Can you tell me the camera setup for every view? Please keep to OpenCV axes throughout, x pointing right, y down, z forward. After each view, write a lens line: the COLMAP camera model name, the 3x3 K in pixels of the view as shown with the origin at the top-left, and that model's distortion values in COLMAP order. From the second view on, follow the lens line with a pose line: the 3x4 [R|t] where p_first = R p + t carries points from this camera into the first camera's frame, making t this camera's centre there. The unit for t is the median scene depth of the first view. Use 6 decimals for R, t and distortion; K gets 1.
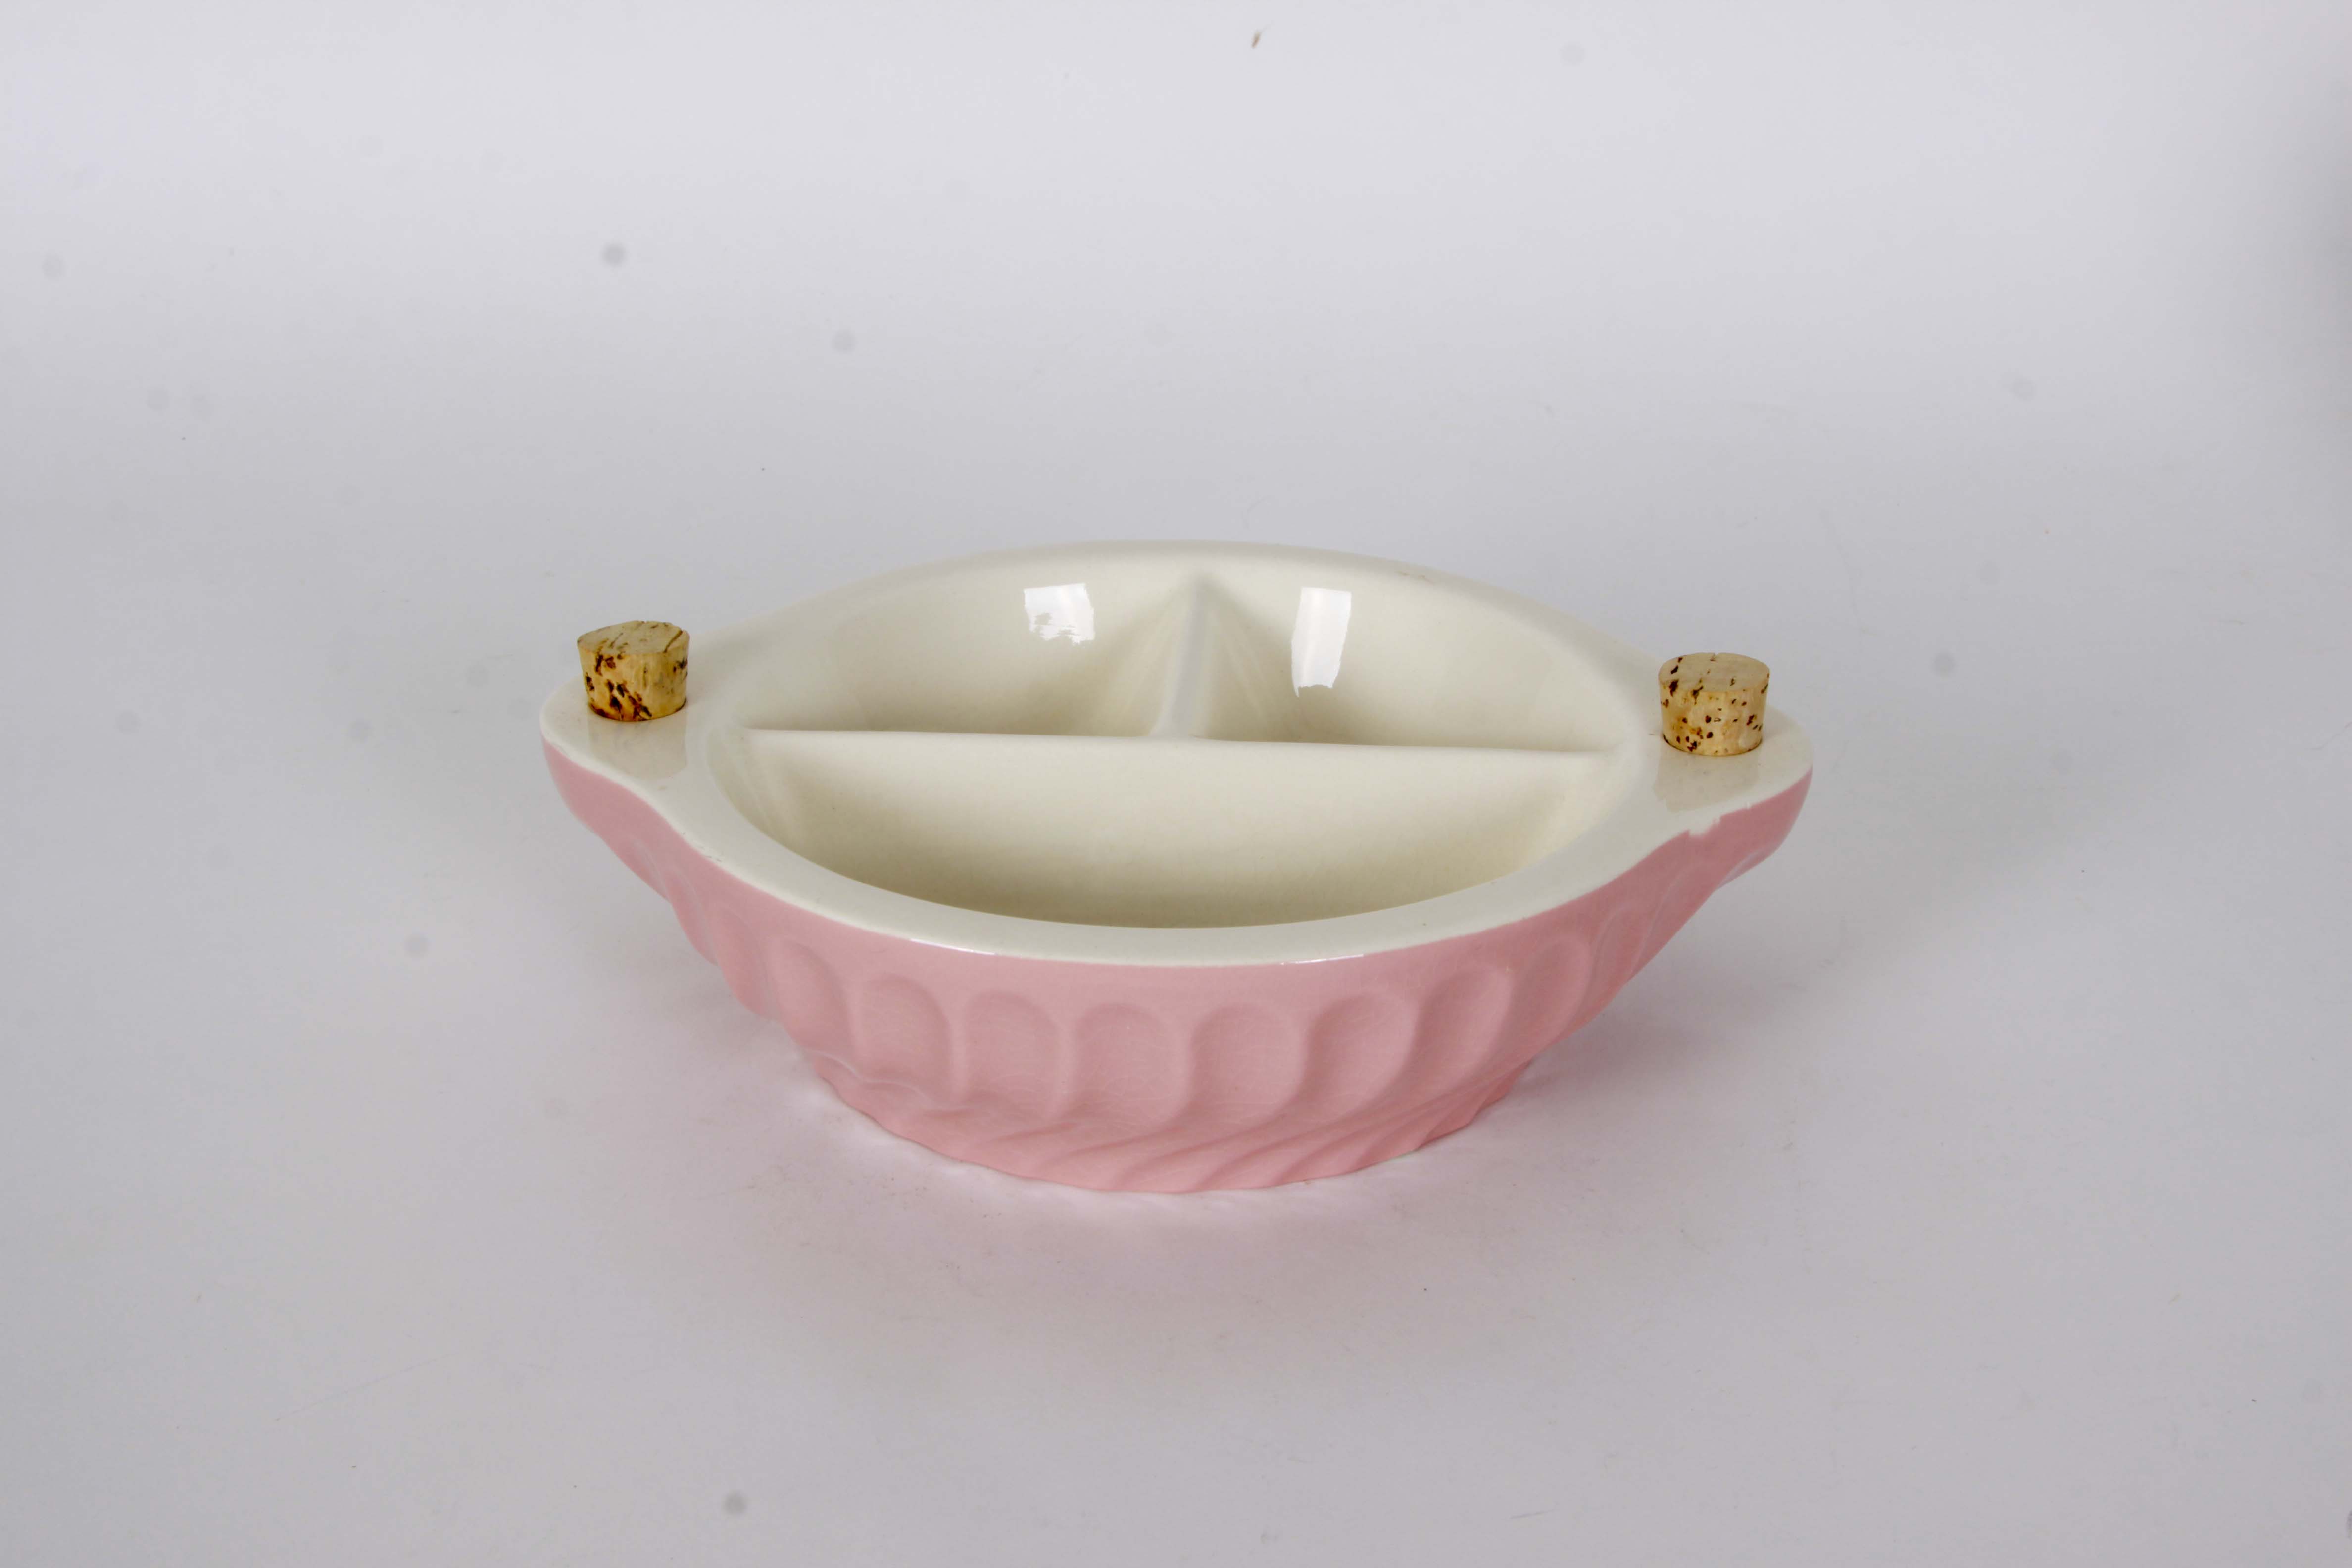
lens RADIAL K [[3380.9, 0, 1168.7], [0, 3380.9, 788.0], [0, 0, 1]] dist [-0.049673, 0.000000]
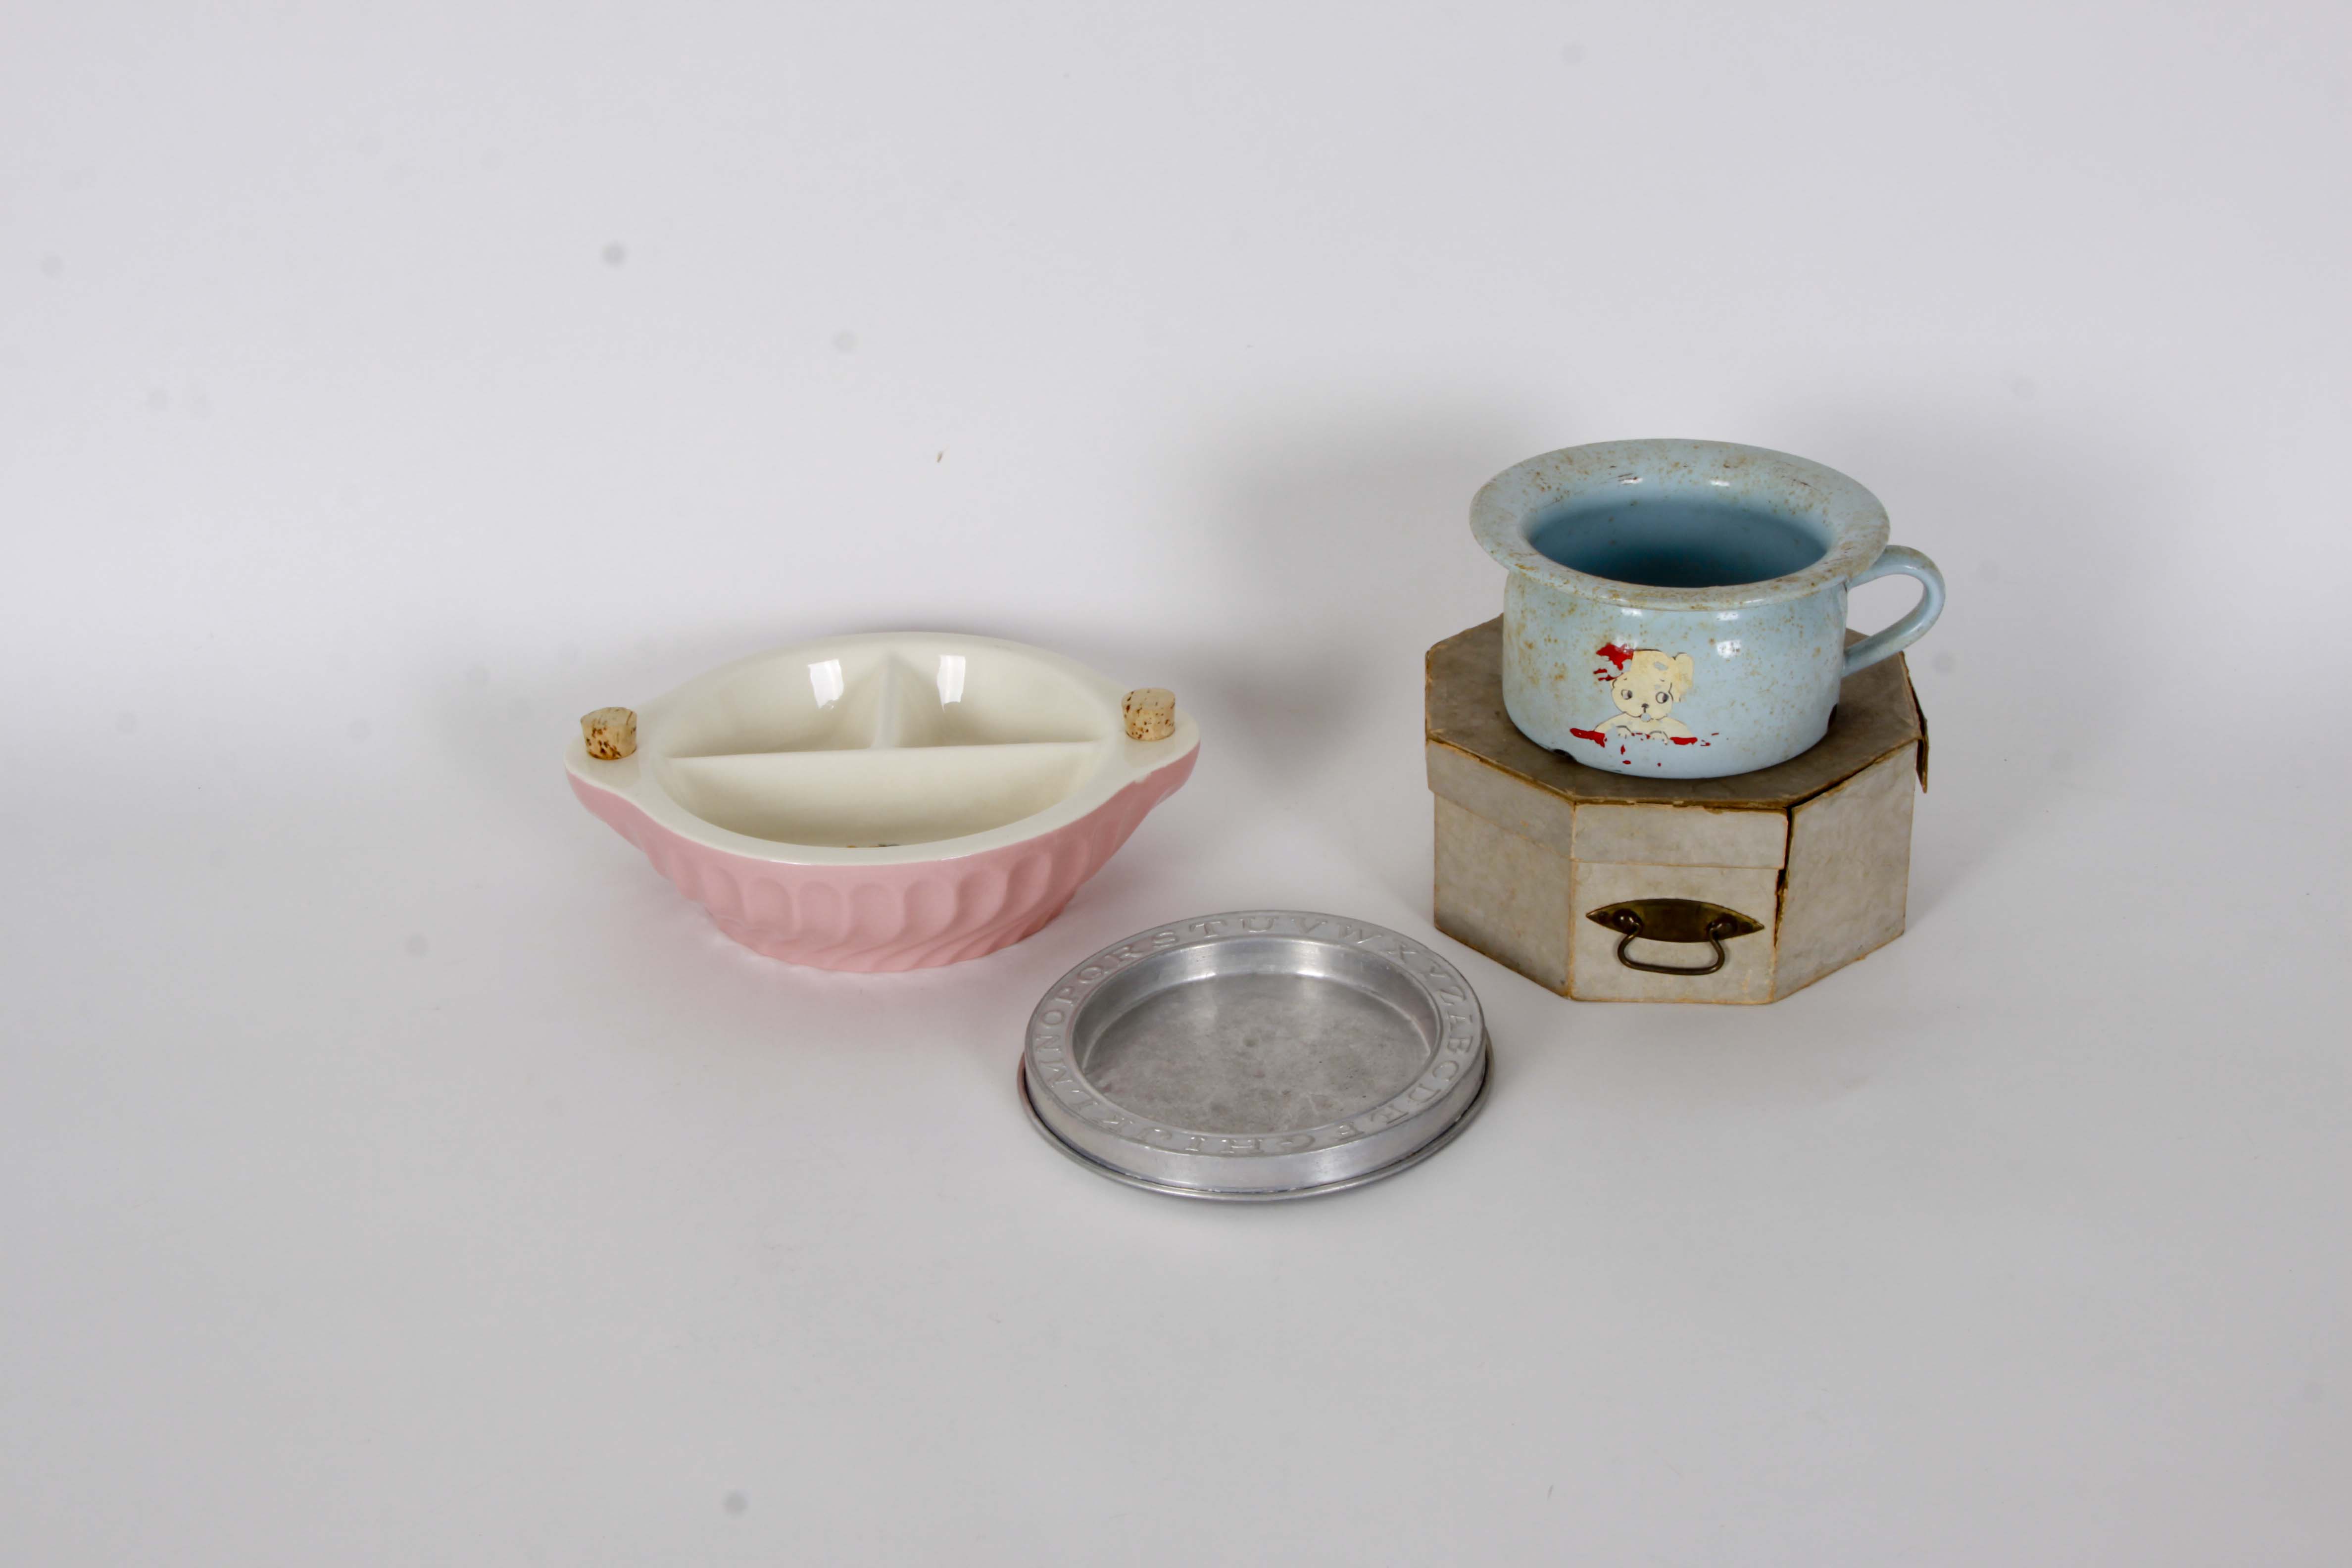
lens RADIAL K [[3380.9, 0, 1173.8], [0, 3380.9, 786.4], [0, 0, 1]] dist [-0.049673, 0.000000]
pose [[0.993505, -0.070584, 0.089252, -0.008636], [0.066695, 0.996720, 0.045833, -0.075635], [-0.092194, -0.039583, 0.994954, -1.048126]]
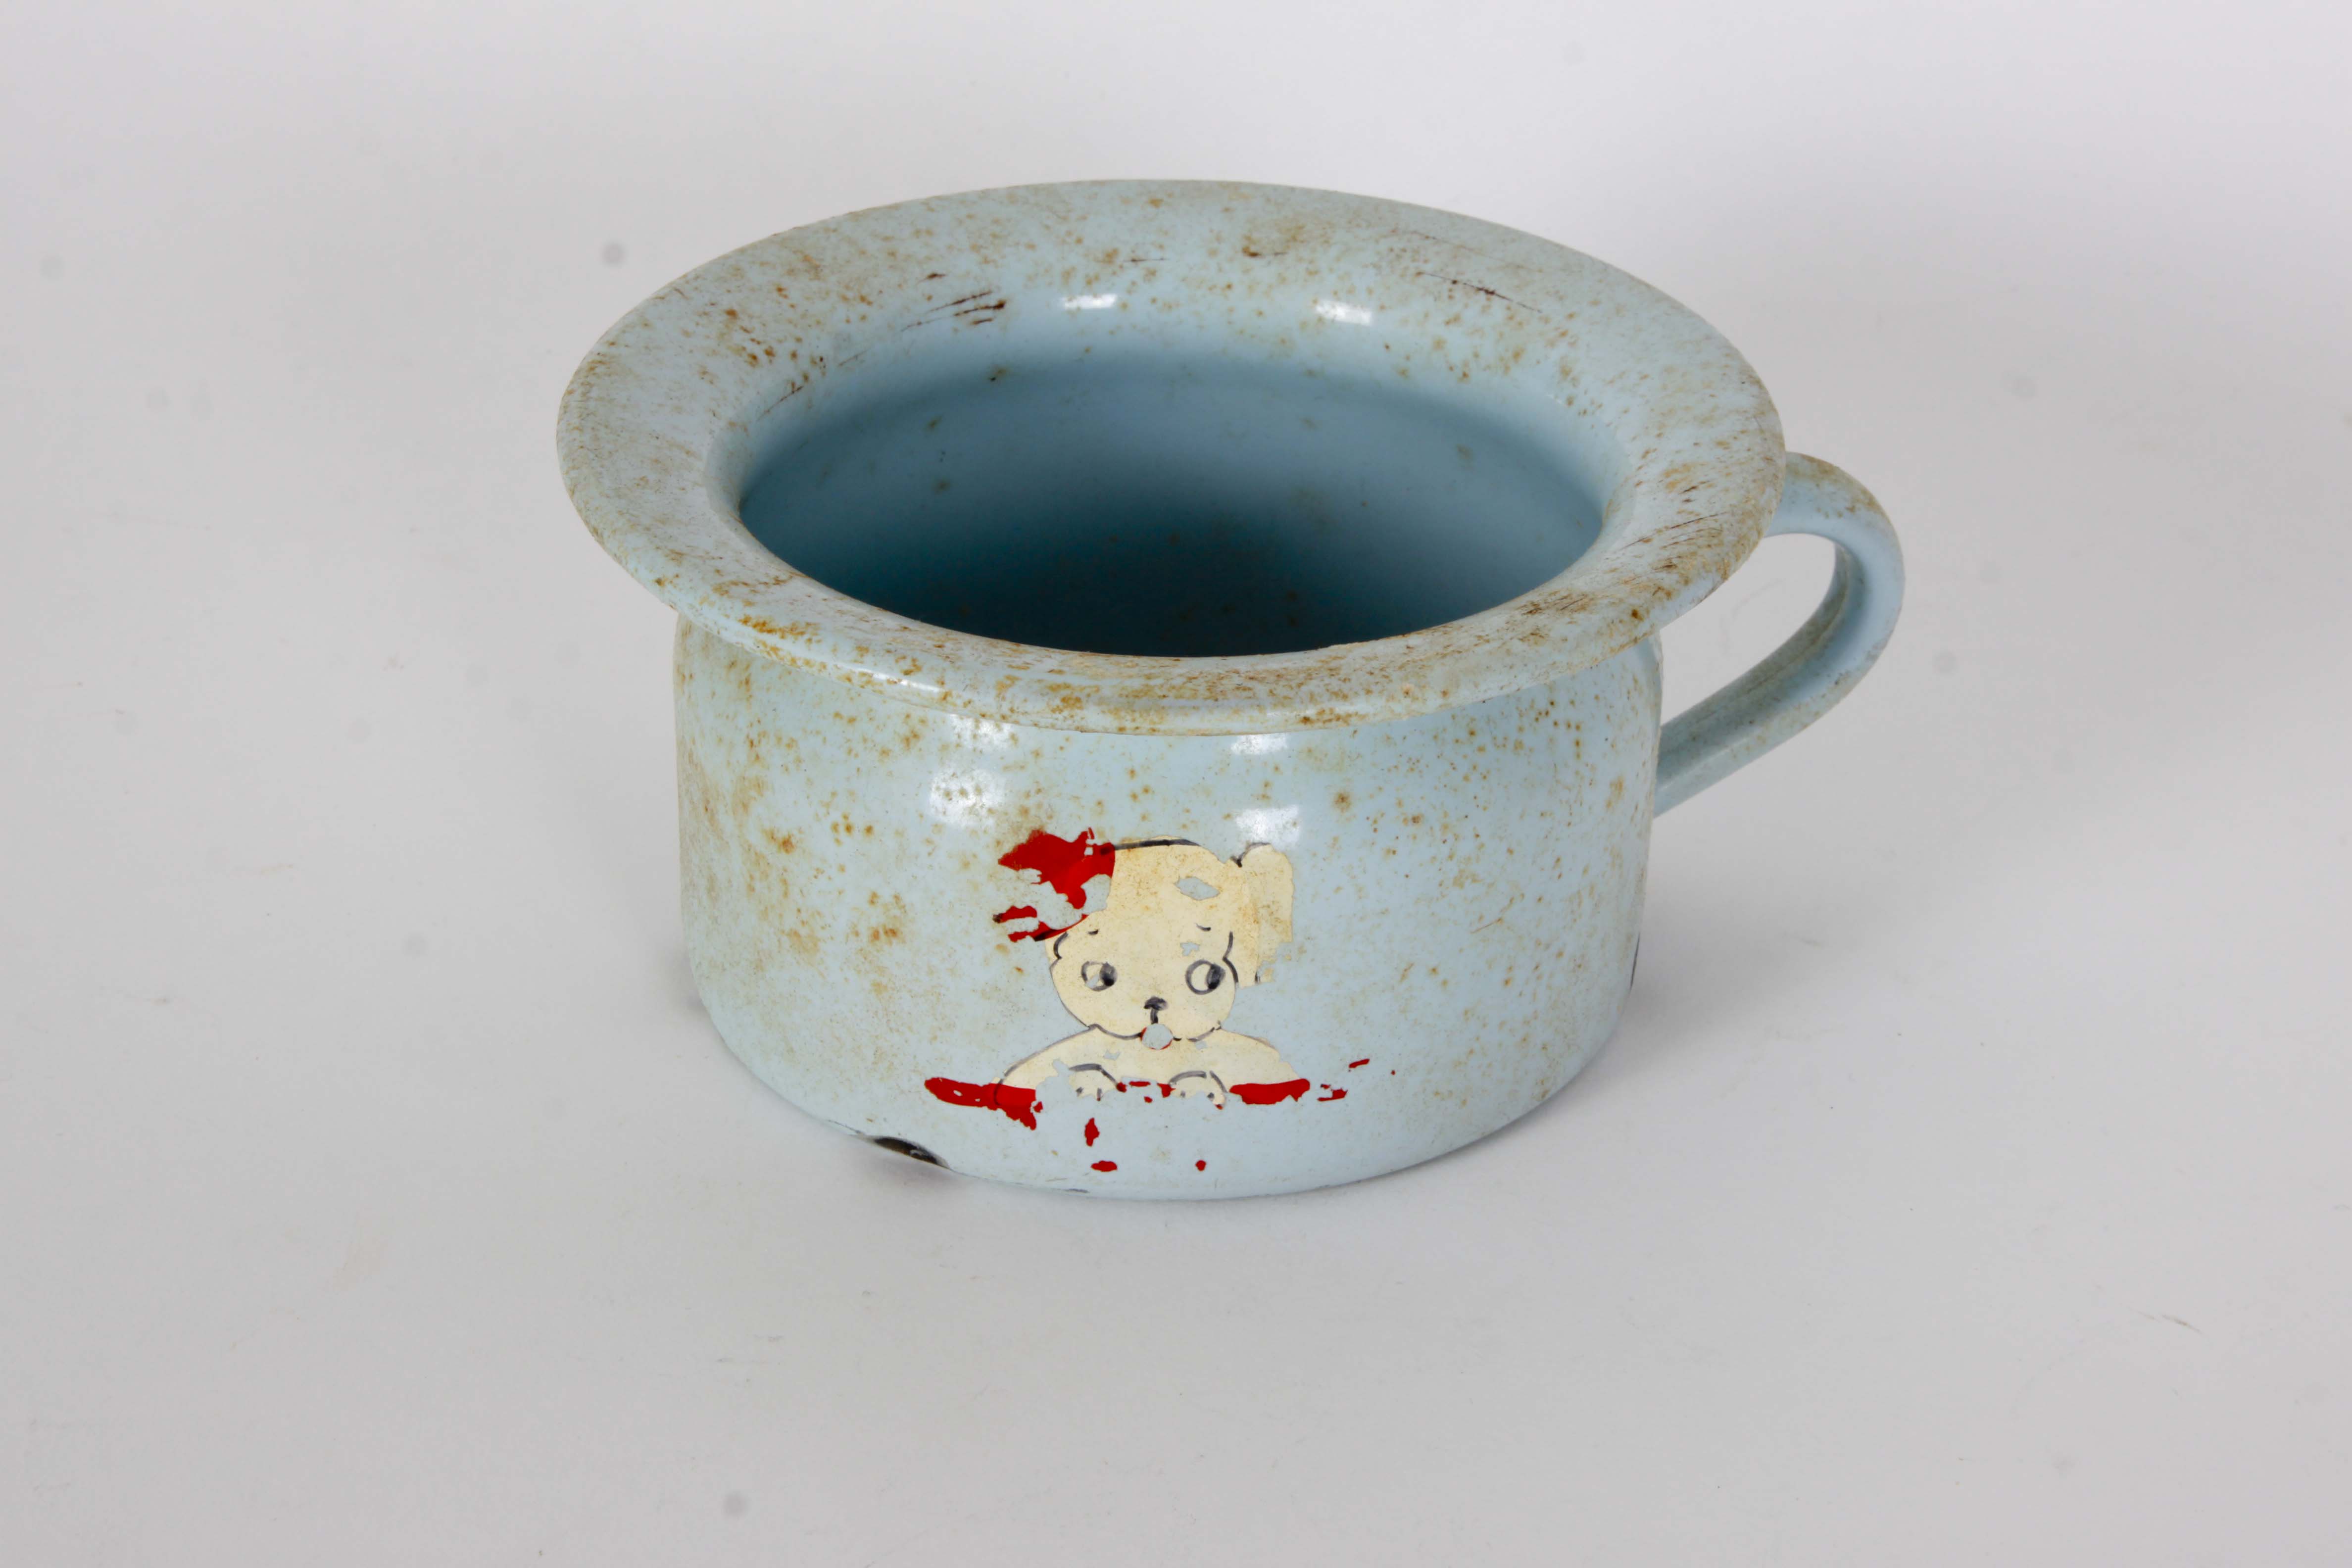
lens RADIAL K [[5933.5, 0, 1261.4], [0, 5933.5, 776.2], [0, 0, 1]] dist [0.205215, 0.000000]
pose [[0.926451, -0.161002, 0.340246, 0.071363], [0.137153, 0.986156, 0.093190, -0.159659], [-0.350540, -0.039671, 0.935707, -0.239000]]
